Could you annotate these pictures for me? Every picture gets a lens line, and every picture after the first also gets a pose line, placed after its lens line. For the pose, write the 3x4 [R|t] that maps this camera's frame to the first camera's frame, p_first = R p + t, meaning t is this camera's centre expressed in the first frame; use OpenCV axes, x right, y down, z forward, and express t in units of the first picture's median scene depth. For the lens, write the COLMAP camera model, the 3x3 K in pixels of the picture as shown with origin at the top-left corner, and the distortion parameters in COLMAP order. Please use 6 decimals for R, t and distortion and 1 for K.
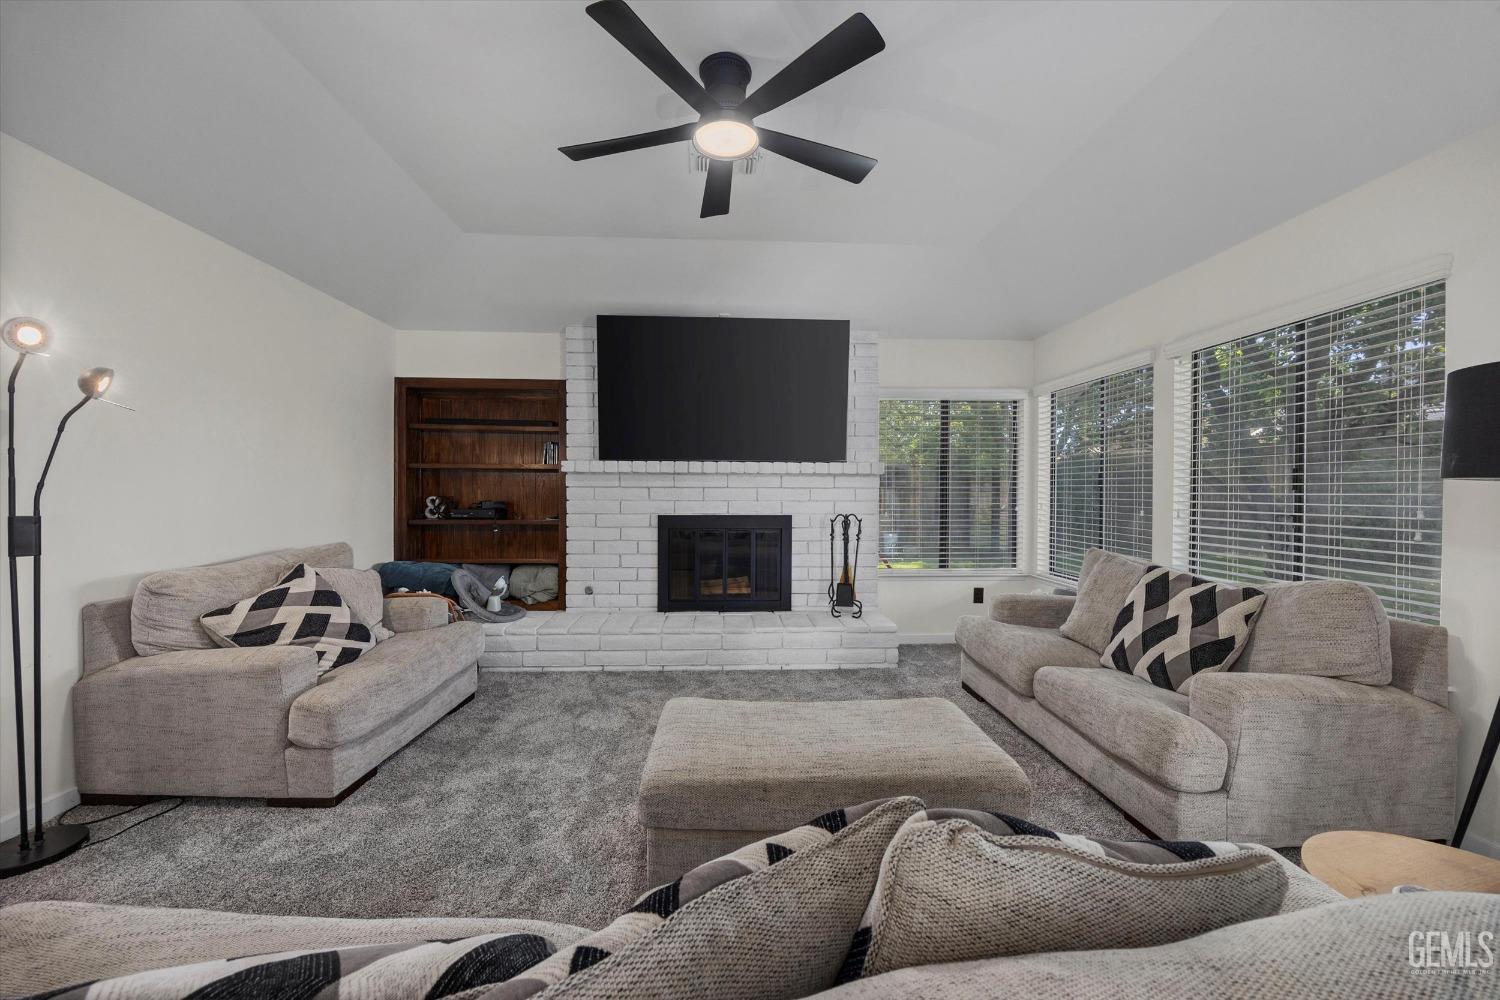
lens RADIAL K [[572.9, 0, 758.8], [0, 572.9, 496.4], [0, 0, 1]] dist [-0.001898, -0.000740]
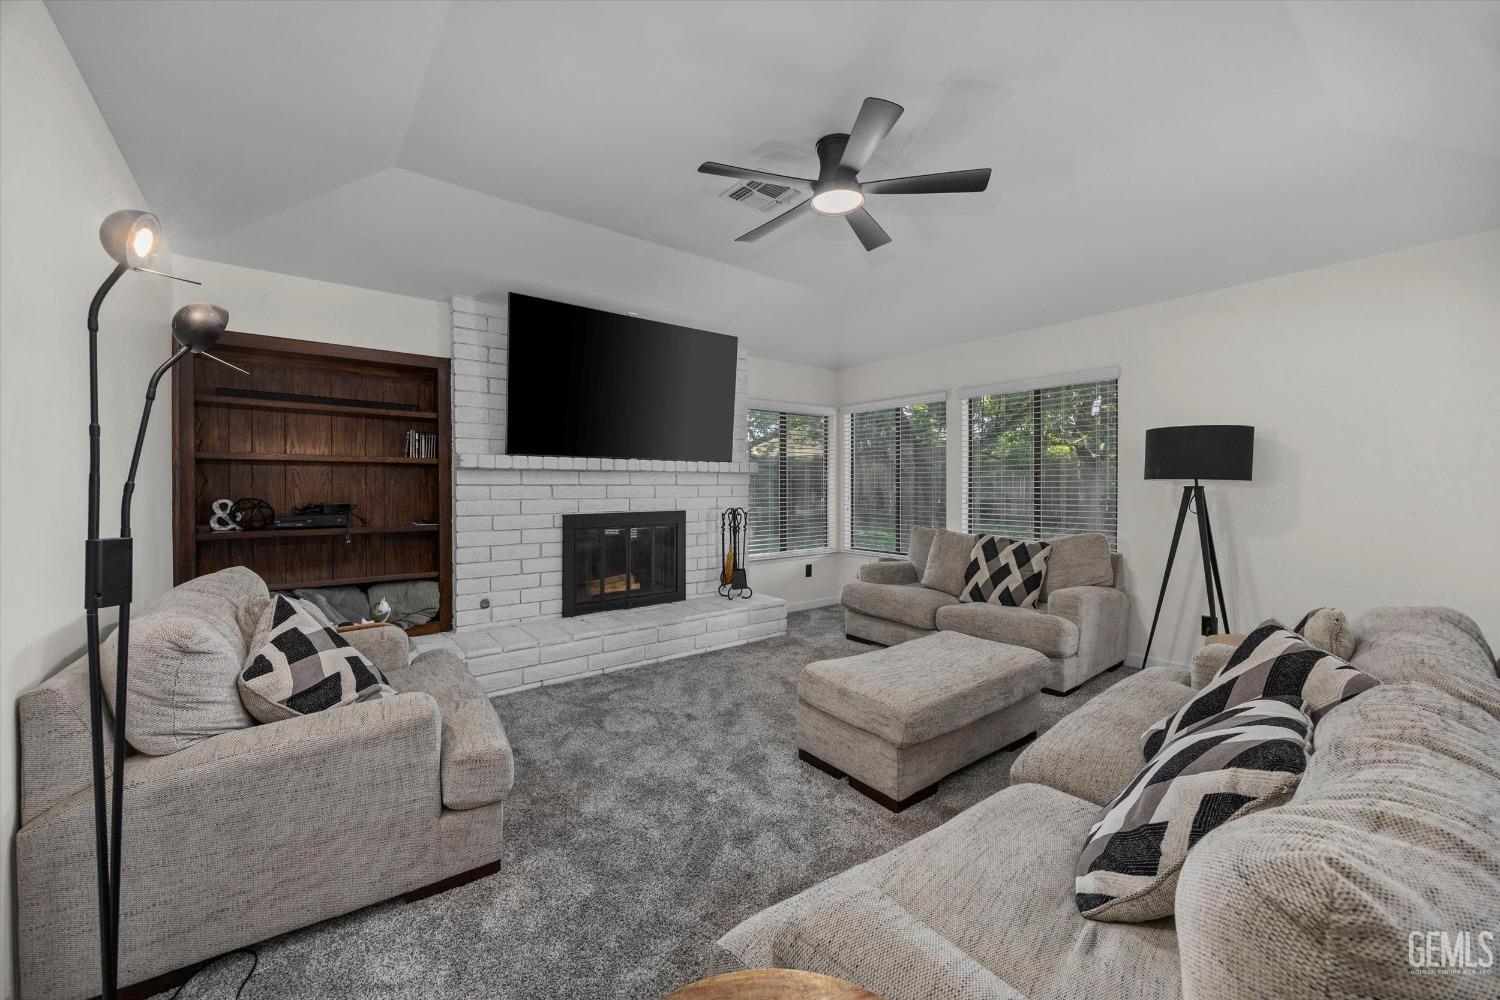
lens RADIAL K [[572.9, 0, 755.1], [0, 572.9, 493.4], [0, 0, 1]] dist [-0.001898, -0.000740]
pose [[0.816338, -0.012945, 0.577429, -0.474058], [0.011969, 0.999913, 0.005495, -0.003782], [-0.577450, 0.002425, 0.816422, 0.052115]]
